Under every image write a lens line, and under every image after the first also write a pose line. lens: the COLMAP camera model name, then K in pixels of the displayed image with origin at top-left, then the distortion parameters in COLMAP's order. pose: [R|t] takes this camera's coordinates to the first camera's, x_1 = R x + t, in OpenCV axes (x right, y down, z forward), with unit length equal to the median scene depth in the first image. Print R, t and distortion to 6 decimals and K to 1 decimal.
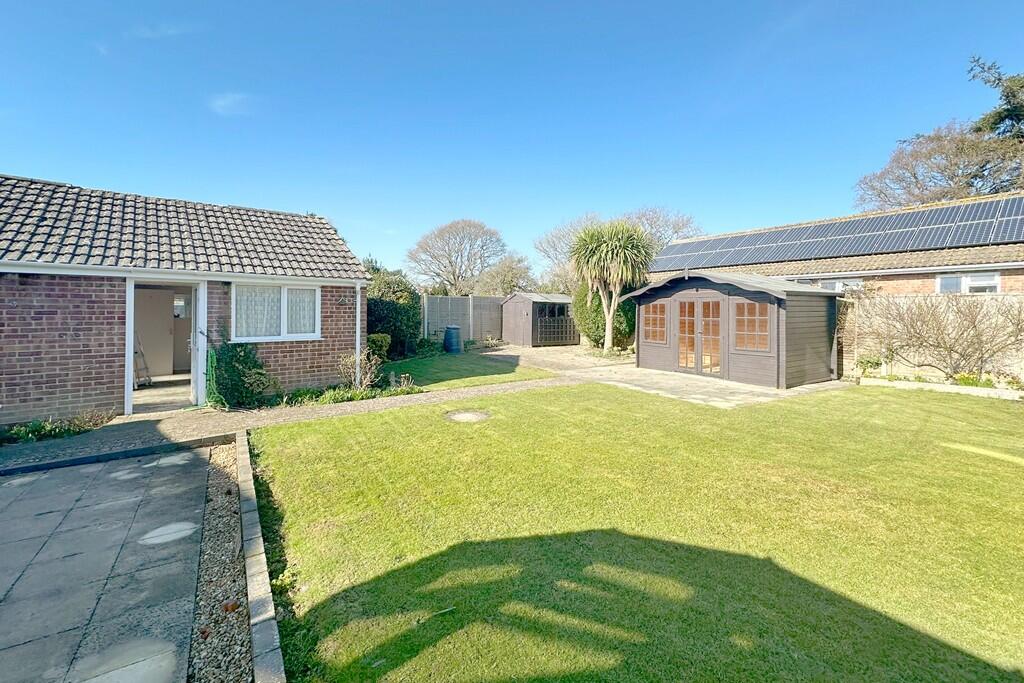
lens RADIAL K [[486.0, 0, 513.1], [0, 486.0, 326.9], [0, 0, 1]] dist [-0.000546, -0.000788]
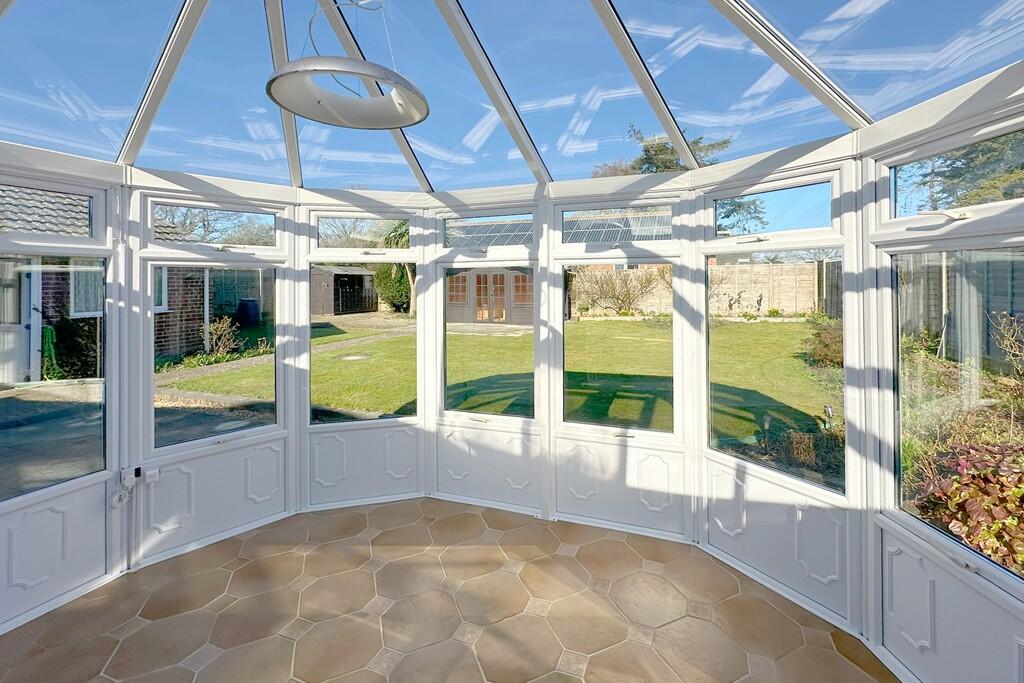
lens RADIAL K [[486.0, 0, 513.1], [0, 486.0, 326.9], [0, 0, 1]] dist [-0.000546, -0.000788]
pose [[0.878240, -0.058596, 0.474617, -0.258176], [0.029443, 0.997207, 0.068634, 0.008814], [-0.477313, -0.046303, 0.877512, -0.333197]]
